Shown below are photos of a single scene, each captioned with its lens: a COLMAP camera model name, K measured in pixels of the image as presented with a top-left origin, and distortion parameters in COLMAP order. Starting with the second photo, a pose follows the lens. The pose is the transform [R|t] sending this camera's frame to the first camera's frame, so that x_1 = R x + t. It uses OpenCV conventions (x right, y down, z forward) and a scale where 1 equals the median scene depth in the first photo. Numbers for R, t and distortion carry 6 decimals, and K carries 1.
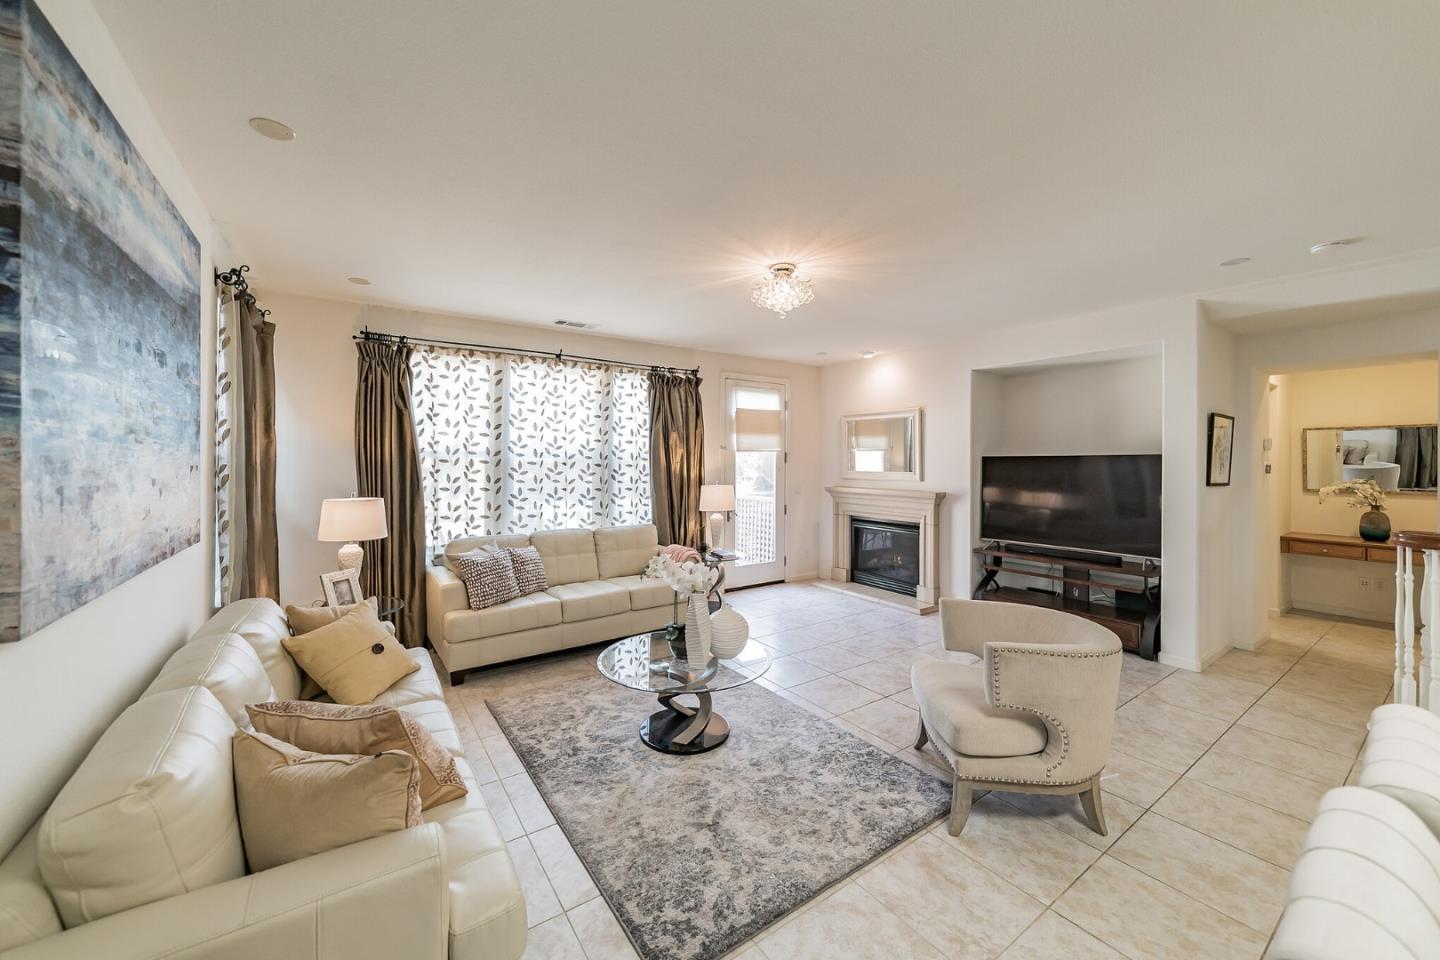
lens RADIAL K [[540.6, 0, 728.9], [0, 540.6, 460.6], [0, 0, 1]] dist [-0.005754, -0.000119]
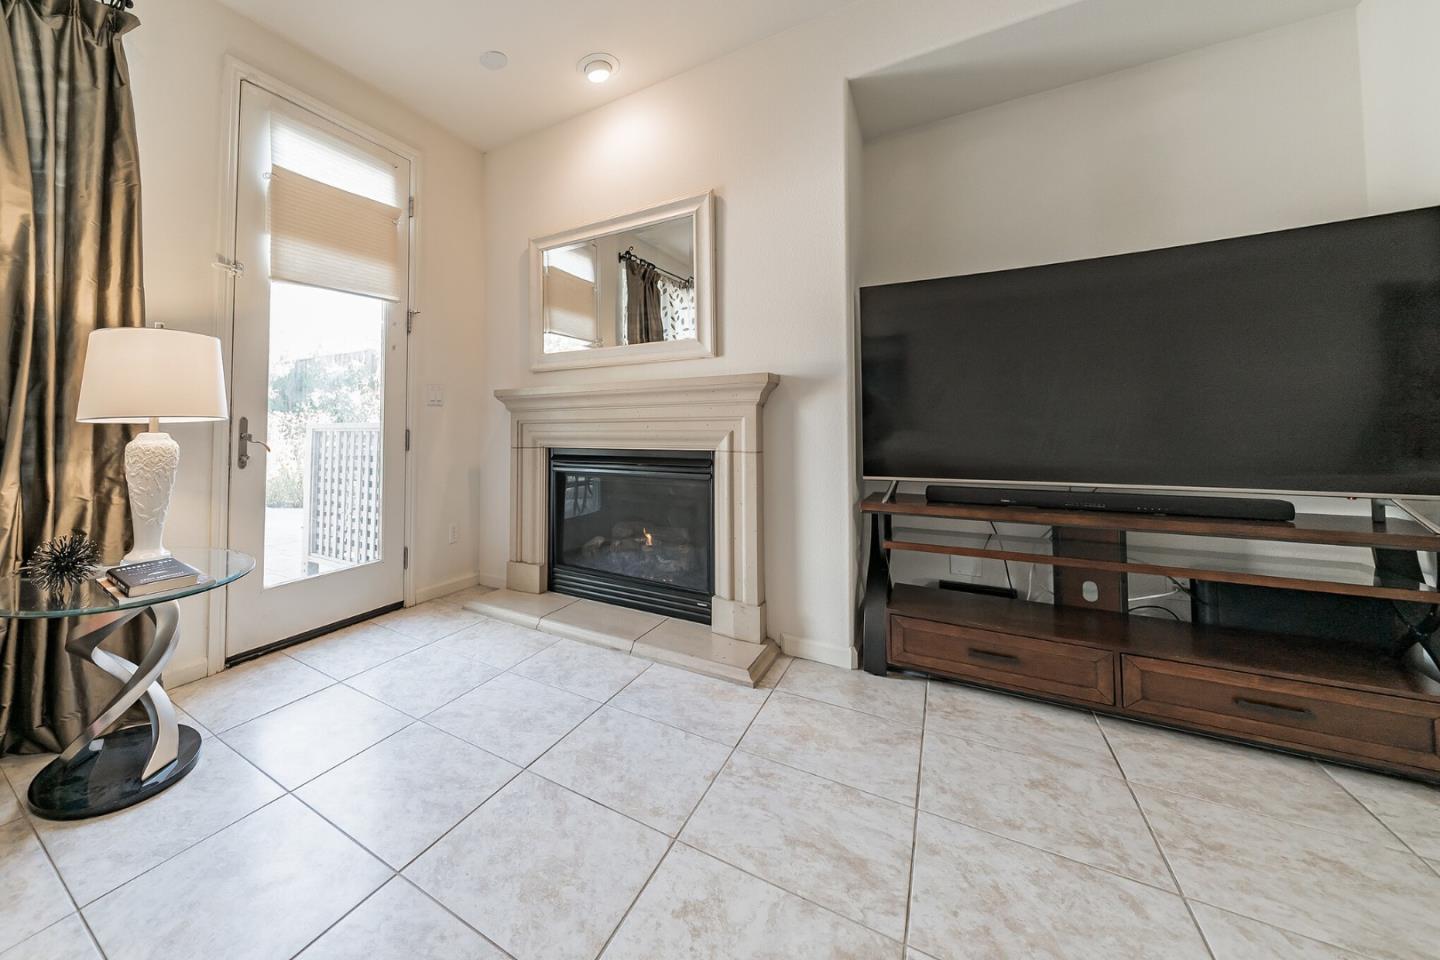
lens RADIAL K [[577.4, 0, 563.8], [0, 577.4, 383.2], [0, 0, 1]] dist [0.004249, 0.000651]
pose [[0.945022, 0.014266, 0.326696, 0.087266], [0.008446, 0.997650, -0.067994, 0.097422], [-0.326899, 0.067015, 0.942680, 0.630238]]
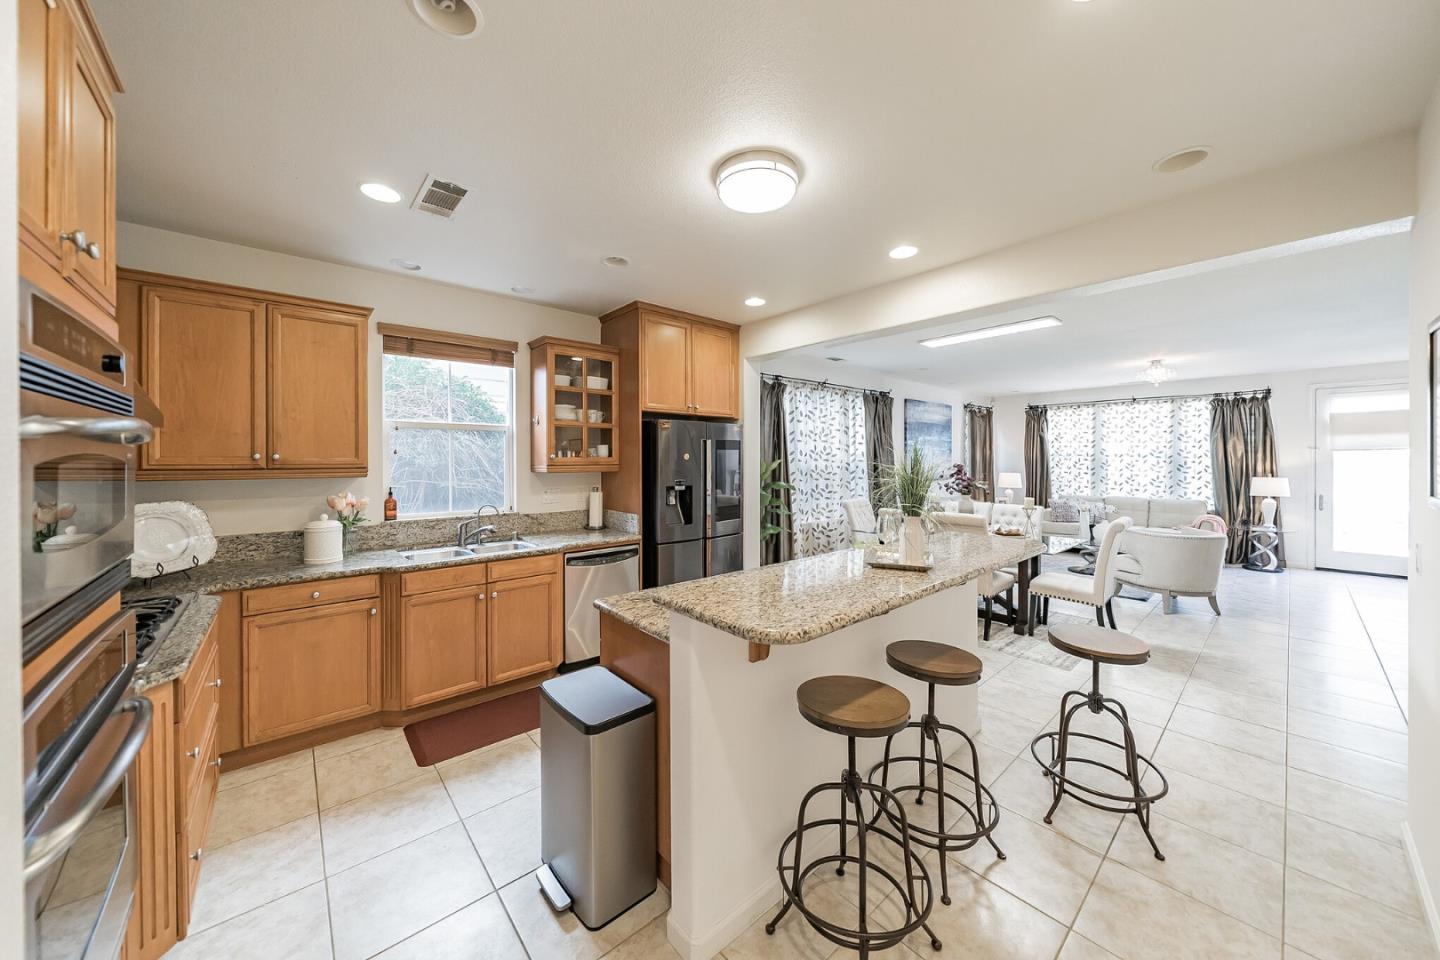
lens RADIAL K [[500.4, 0, 718.5], [0, 500.4, 461.2], [0, 0, 1]] dist [-0.003302, -0.000930]
pose [[0.107964, 0.005079, -0.994142, 1.052134], [0.001157, 0.999986, 0.005235, -0.001894], [0.994154, -0.001716, 0.107956, -0.476518]]
